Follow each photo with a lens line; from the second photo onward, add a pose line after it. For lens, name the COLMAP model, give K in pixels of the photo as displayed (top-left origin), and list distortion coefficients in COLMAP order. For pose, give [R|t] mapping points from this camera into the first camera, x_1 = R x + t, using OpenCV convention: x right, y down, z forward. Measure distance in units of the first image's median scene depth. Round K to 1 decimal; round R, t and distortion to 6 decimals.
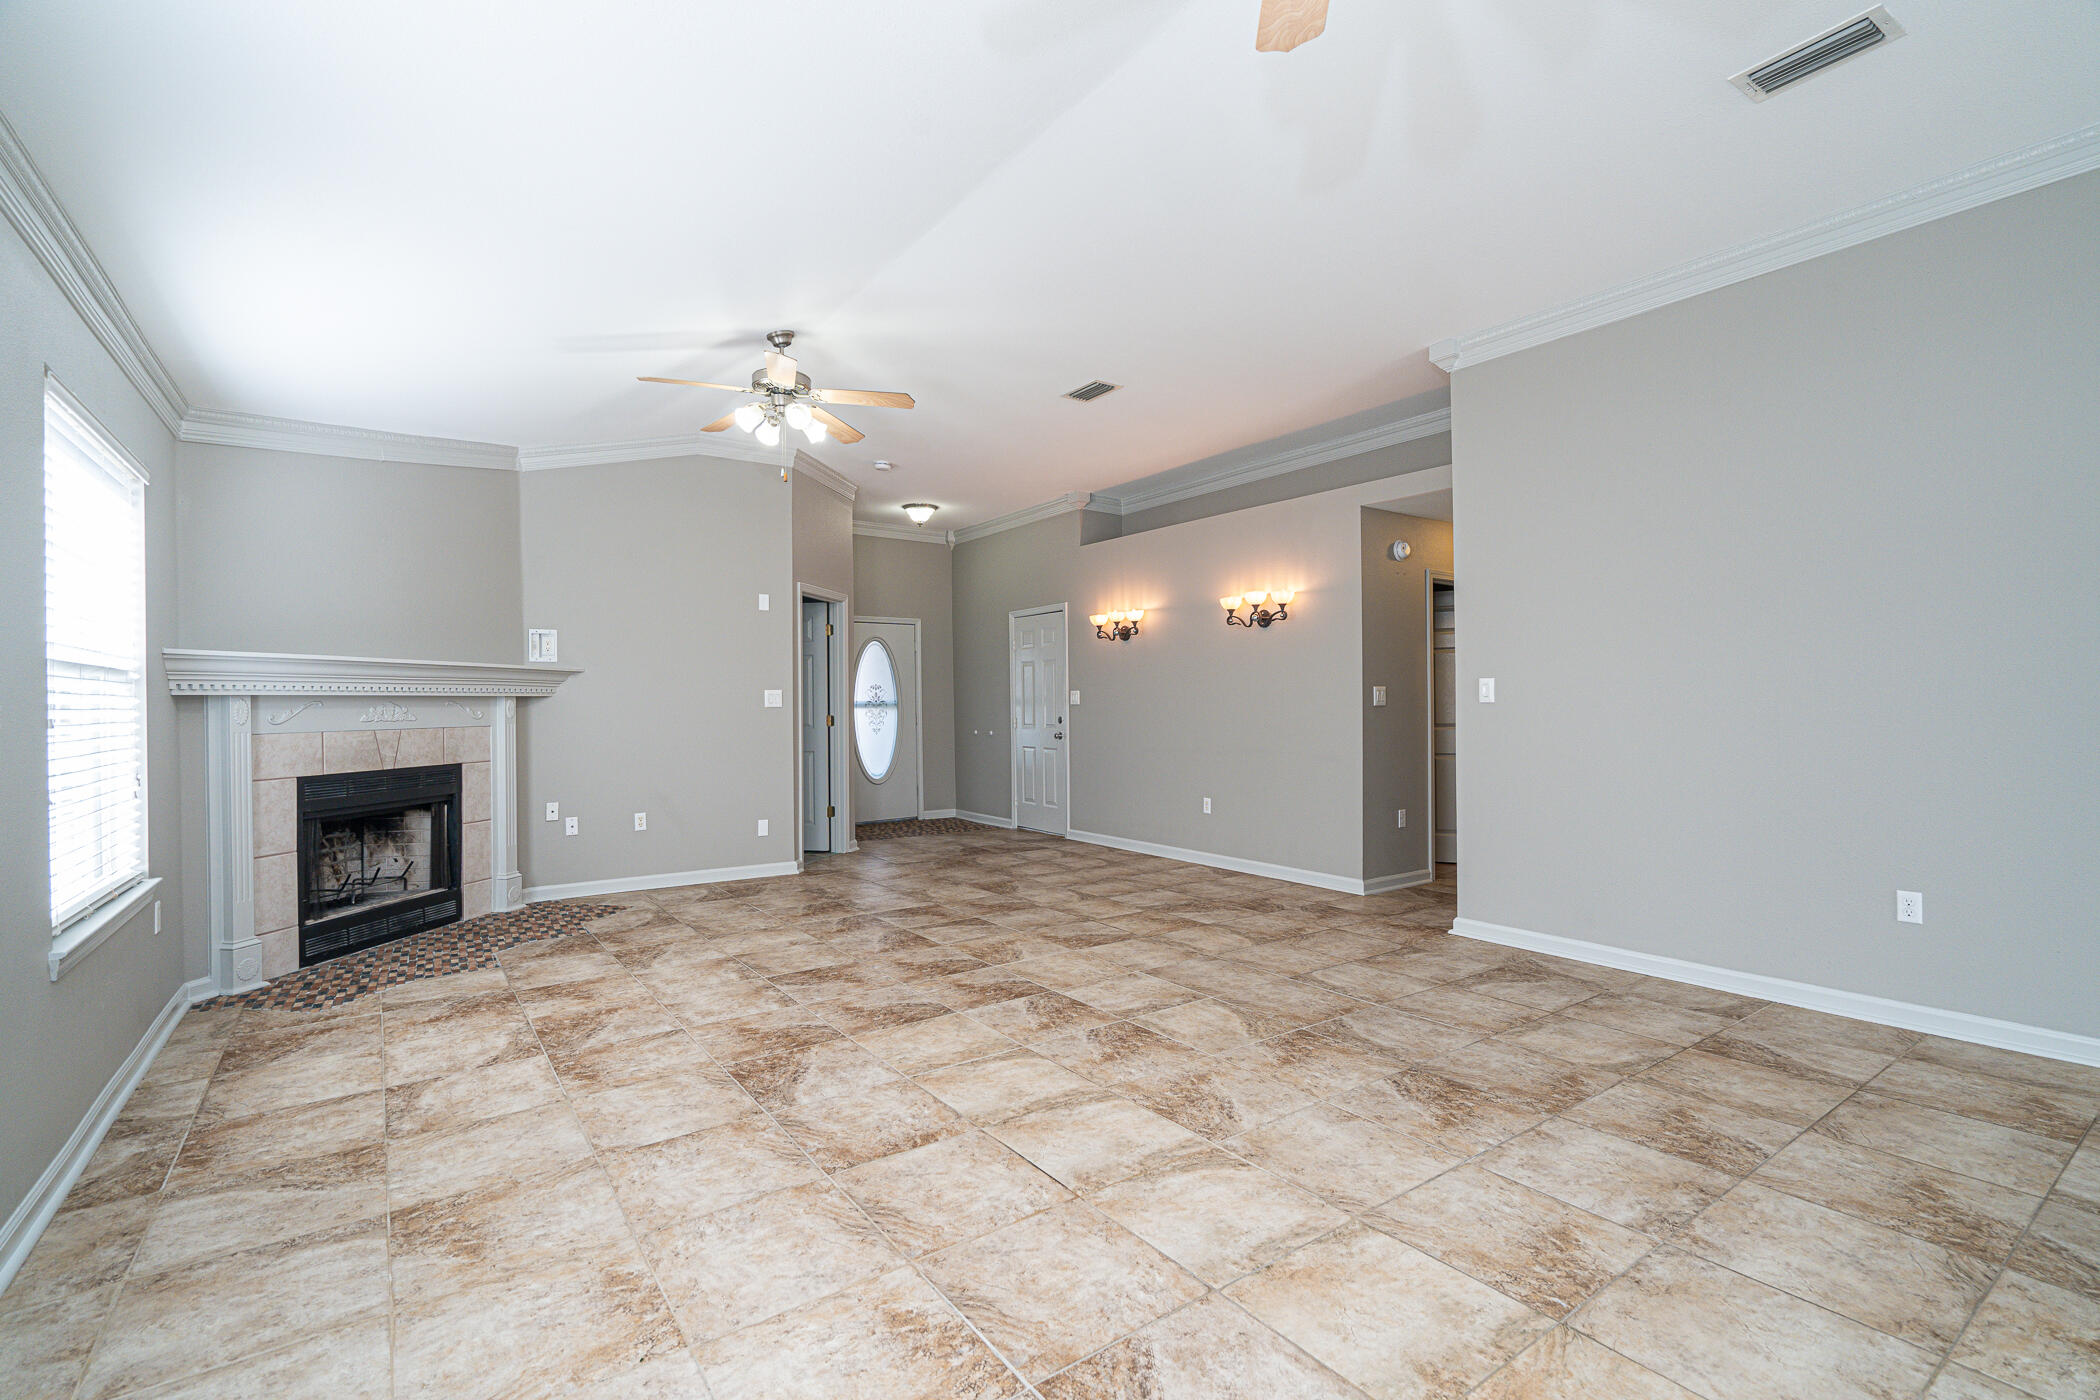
lens RADIAL K [[945.5, 0, 1063.4], [0, 945.5, 722.2], [0, 0, 1]] dist [0.000096, 0.000947]
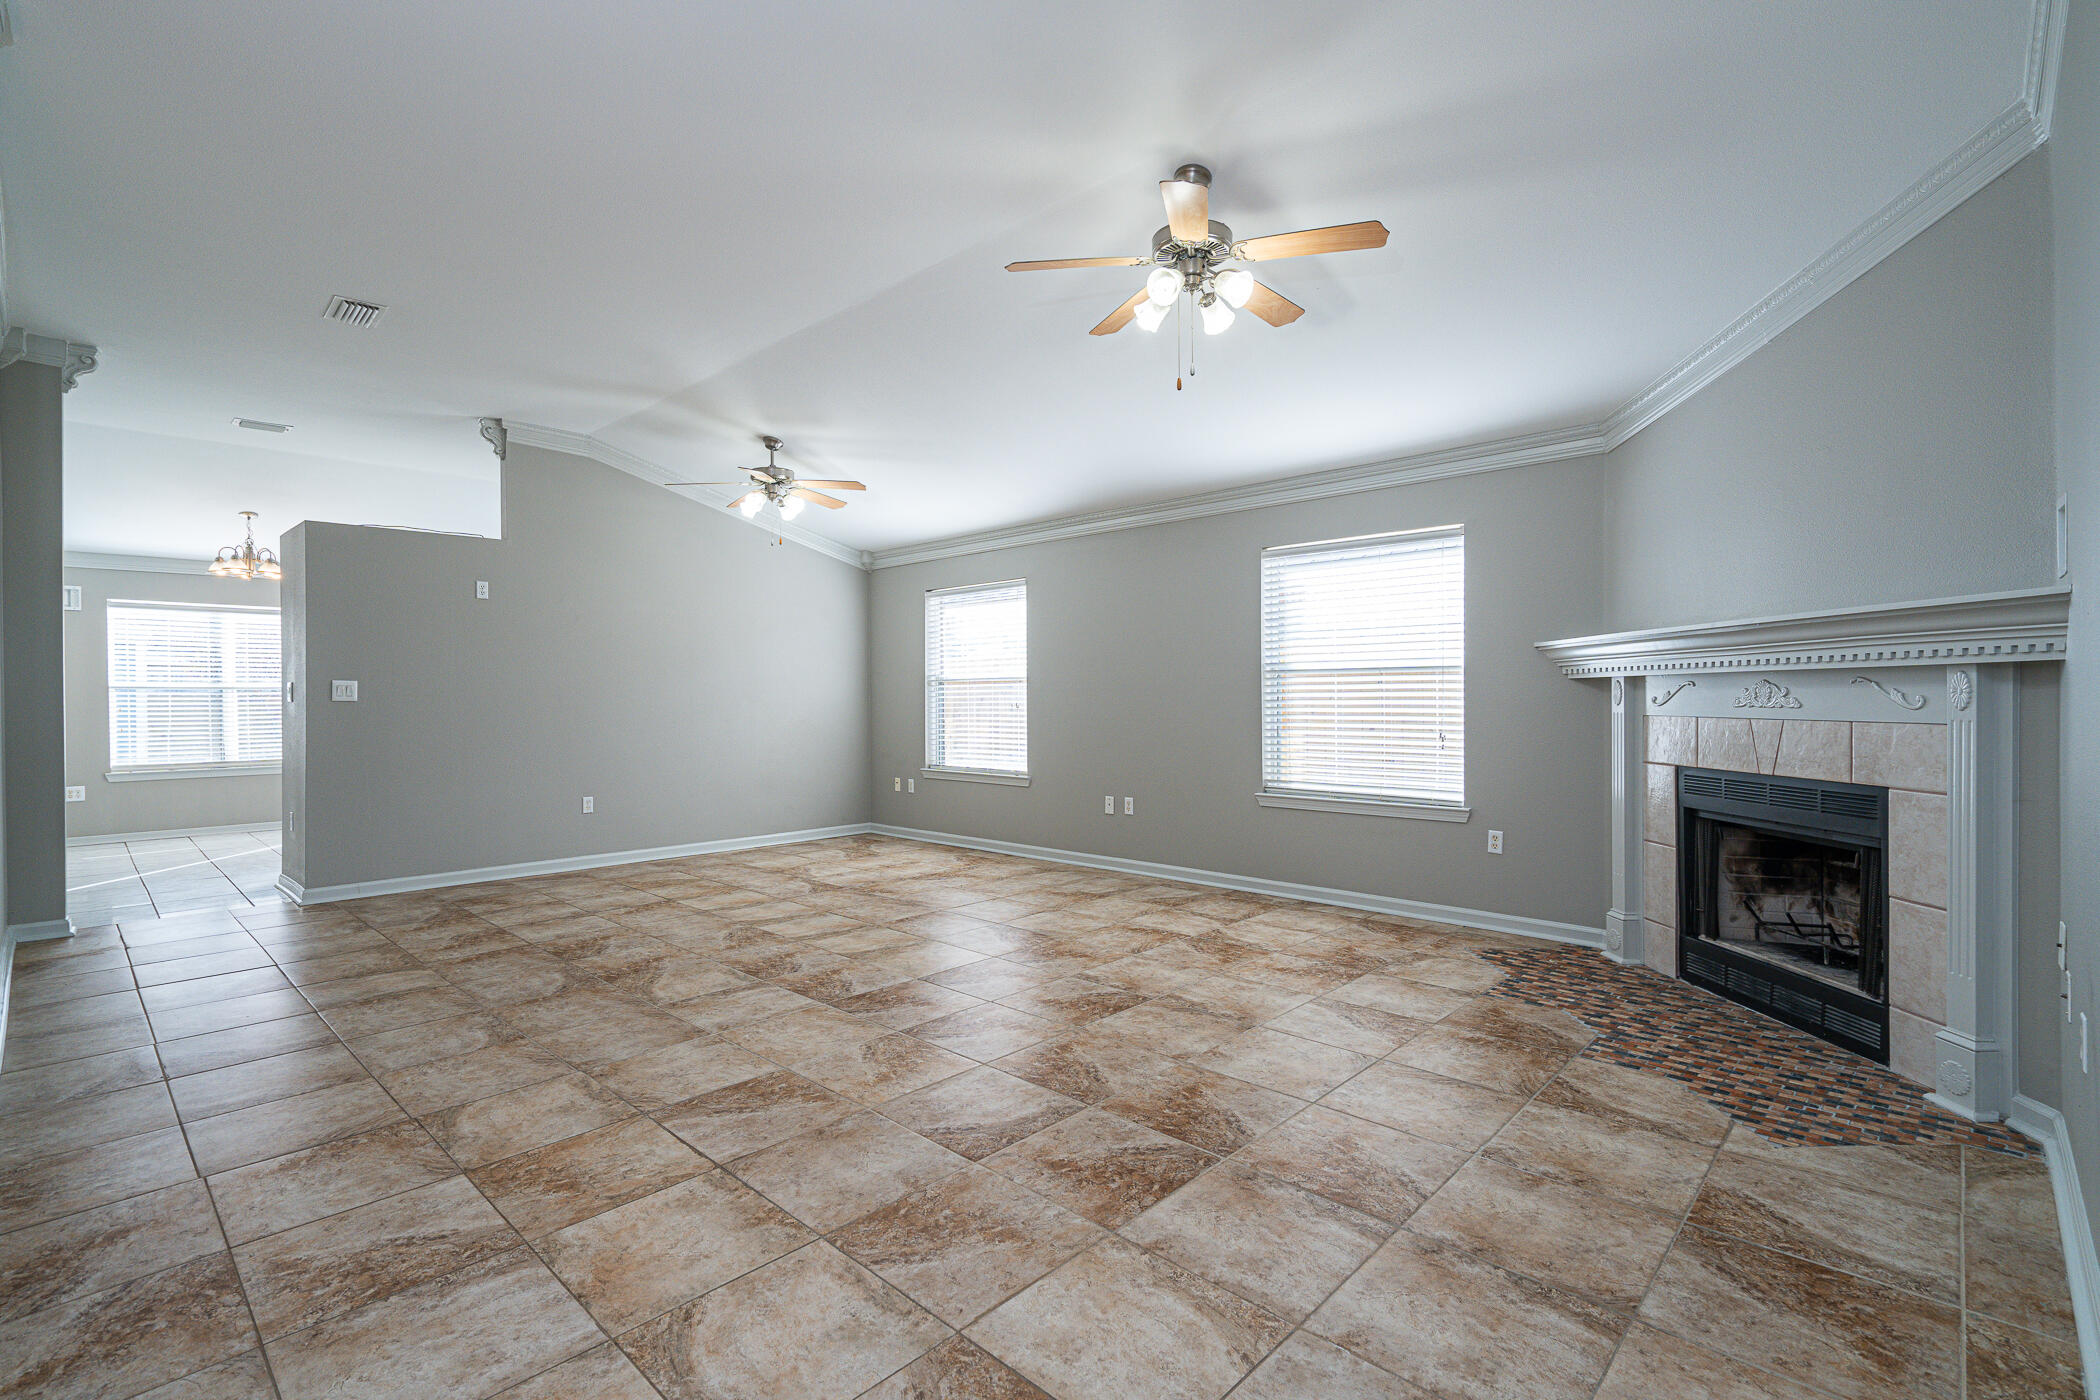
lens RADIAL K [[945.5, 0, 1063.4], [0, 945.5, 722.2], [0, 0, 1]] dist [0.000096, 0.000947]
pose [[-0.980830, 0.020843, -0.193746, -0.065211], [0.011633, 0.998753, 0.048555, -0.036311], [0.194516, 0.045370, -0.979850, 1.879357]]
